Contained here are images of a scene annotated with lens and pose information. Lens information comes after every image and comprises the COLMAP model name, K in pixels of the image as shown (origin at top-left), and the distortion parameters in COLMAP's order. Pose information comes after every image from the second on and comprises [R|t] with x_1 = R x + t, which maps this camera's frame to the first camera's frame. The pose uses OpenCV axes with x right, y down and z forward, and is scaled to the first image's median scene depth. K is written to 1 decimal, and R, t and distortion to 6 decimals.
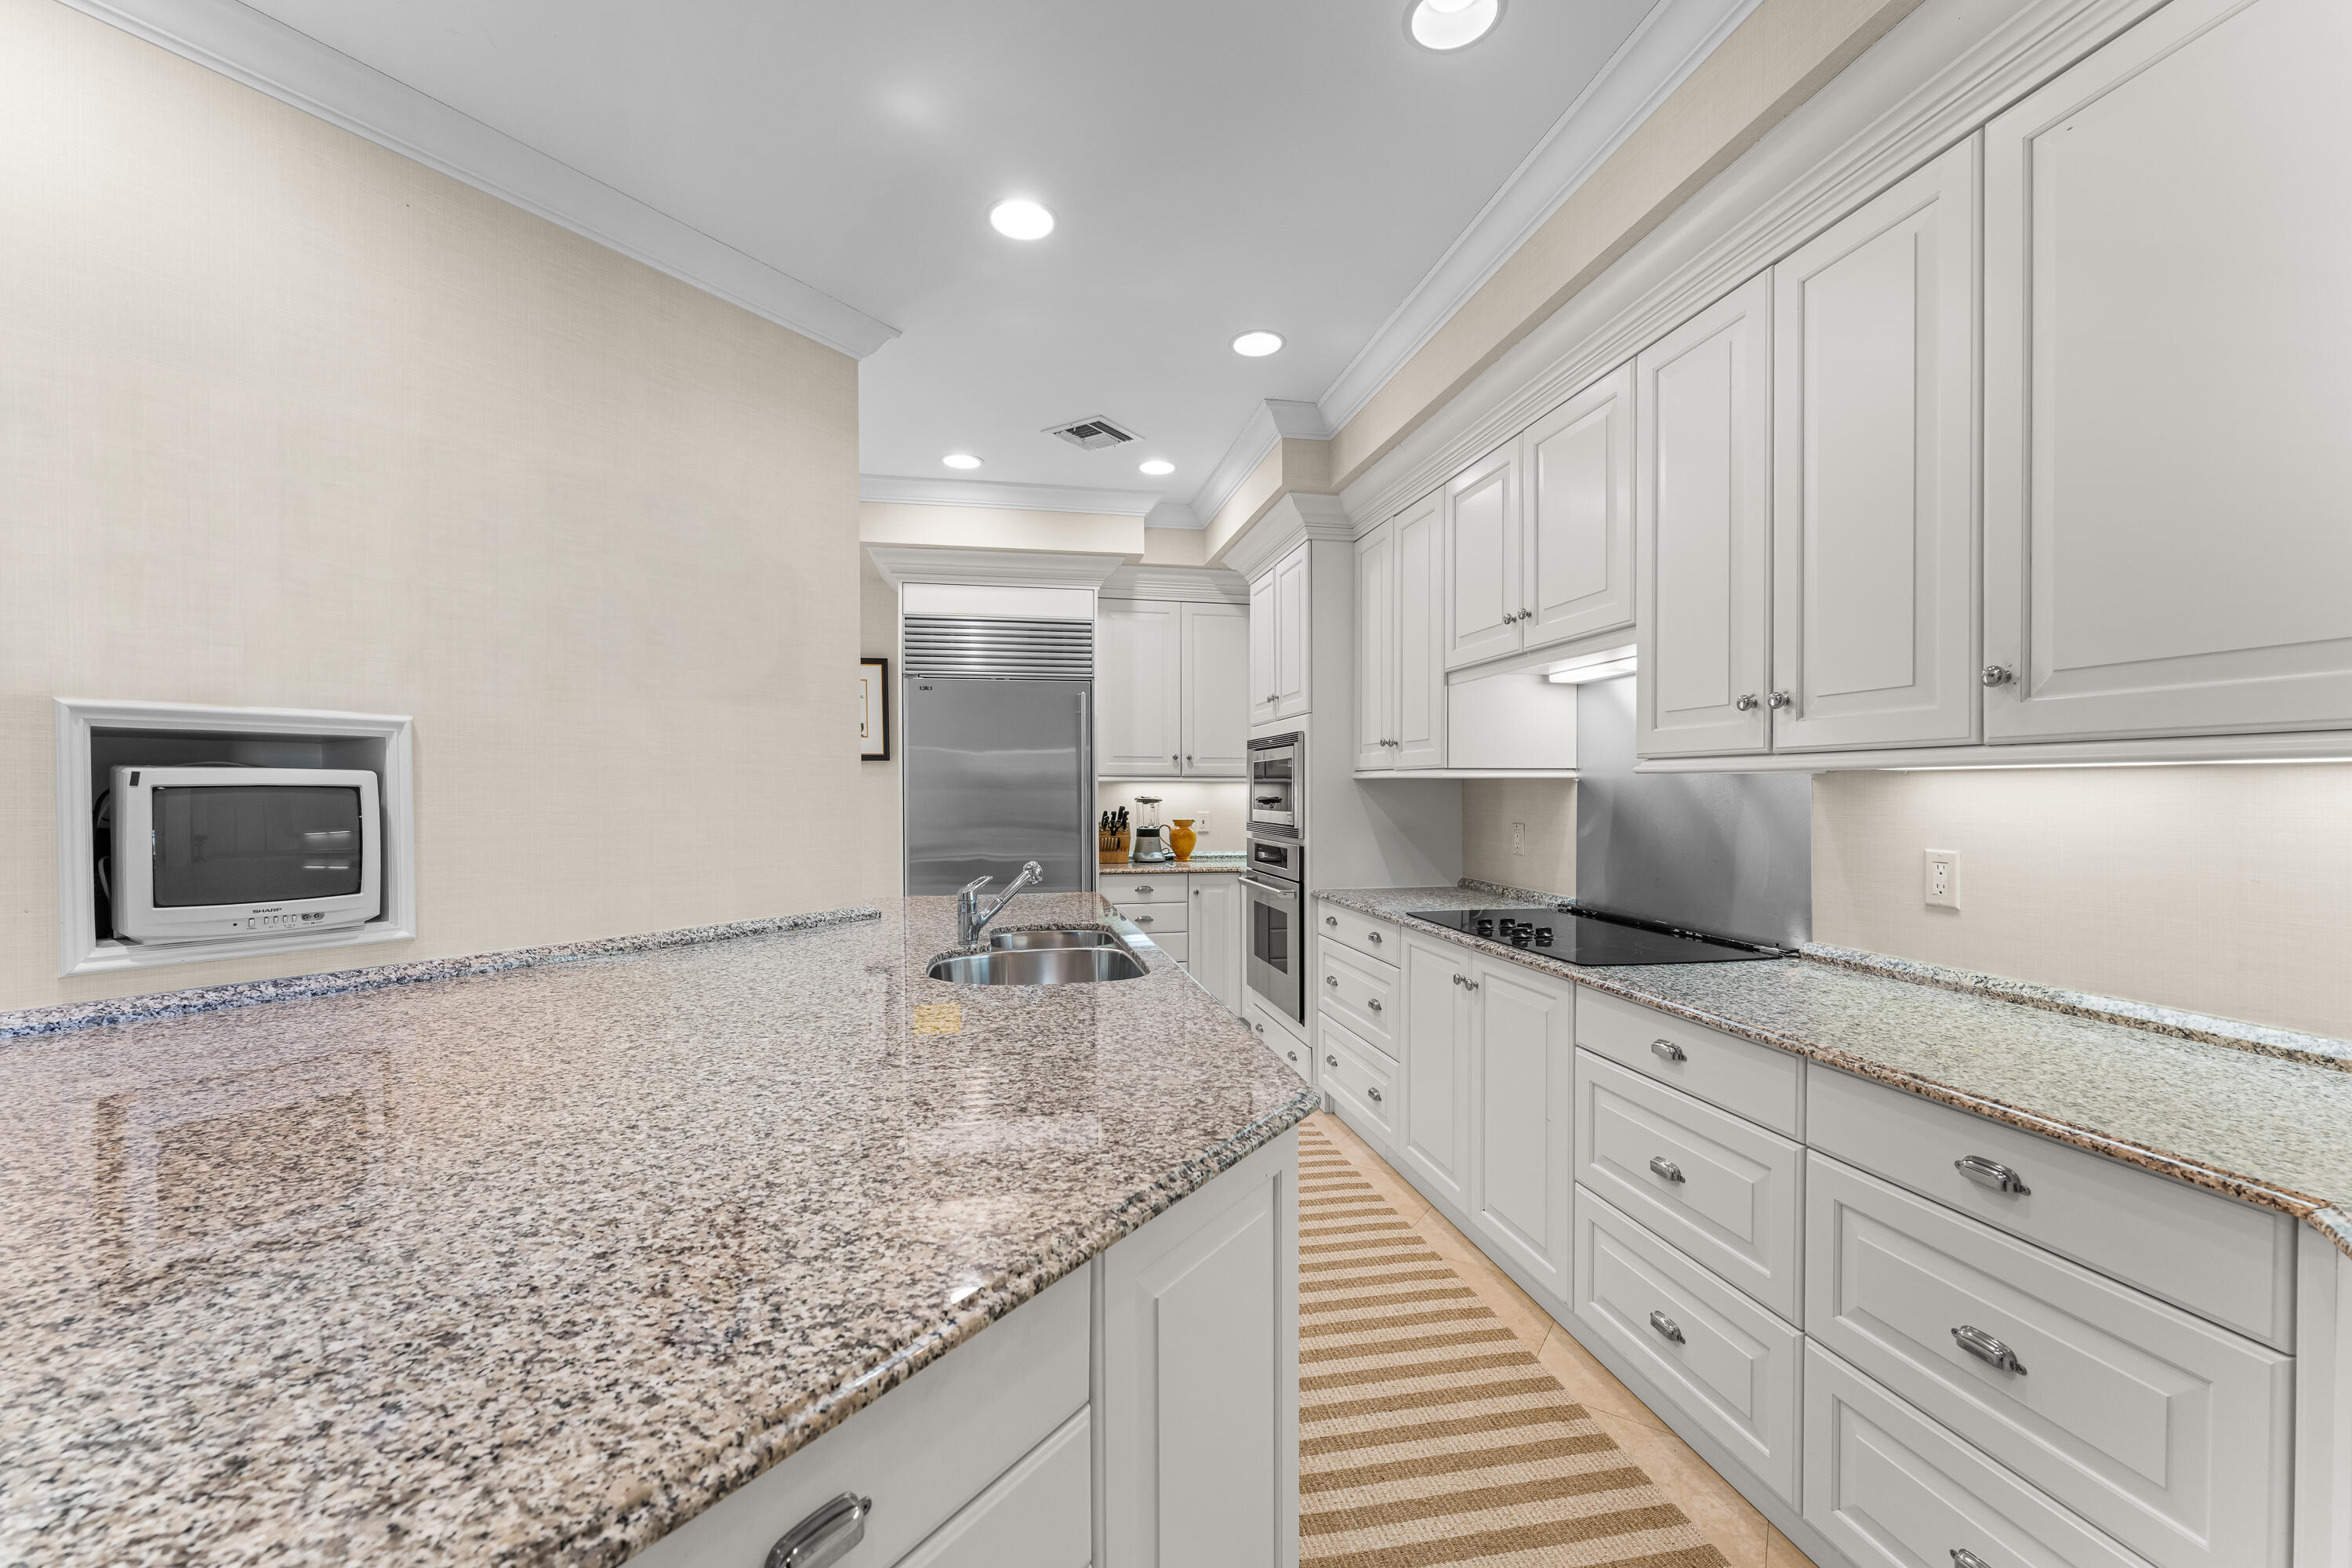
lens RADIAL K [[949.5, 0, 1179.0], [0, 949.5, 795.7], [0, 0, 1]] dist [0.000223, -0.000164]
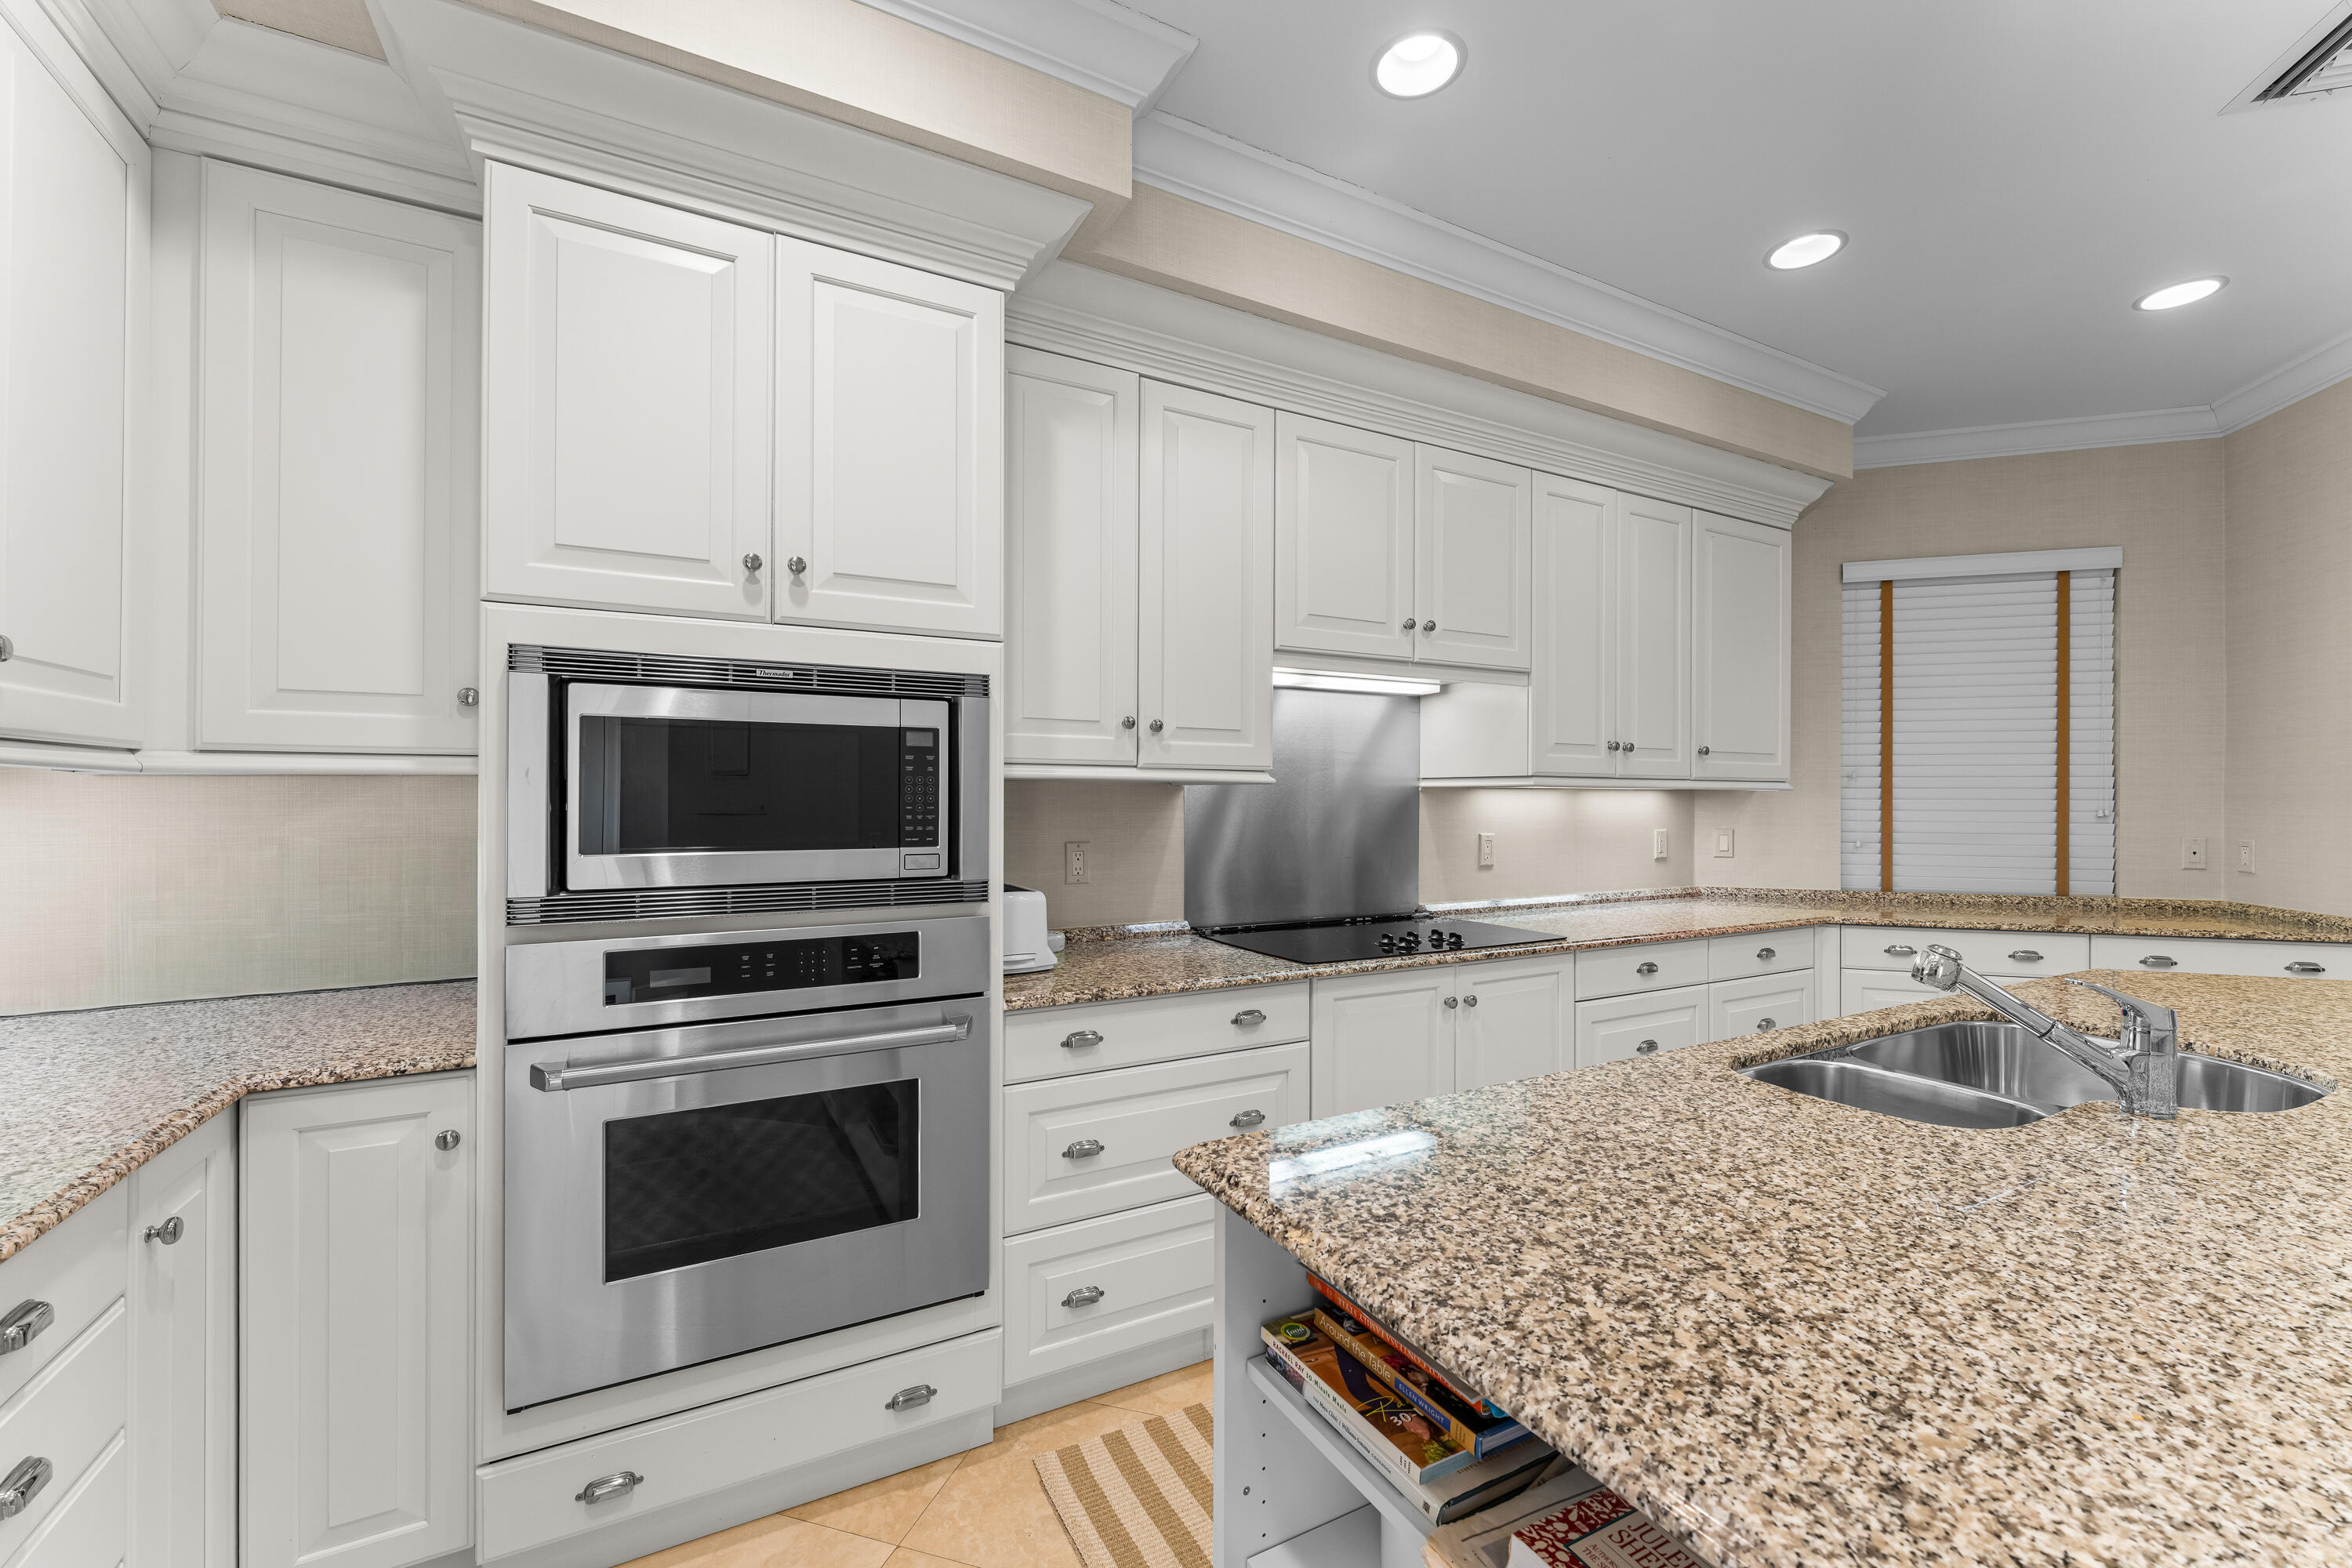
lens RADIAL K [[949.5, 0, 1179.0], [0, 949.5, 795.7], [0, 0, 1]] dist [0.000223, -0.000164]
pose [[-0.303007, 0.000162, 0.952988, -0.691333], [0.002546, 0.999997, 0.000640, -0.014147], [-0.952985, 0.002620, -0.303006, 2.082197]]
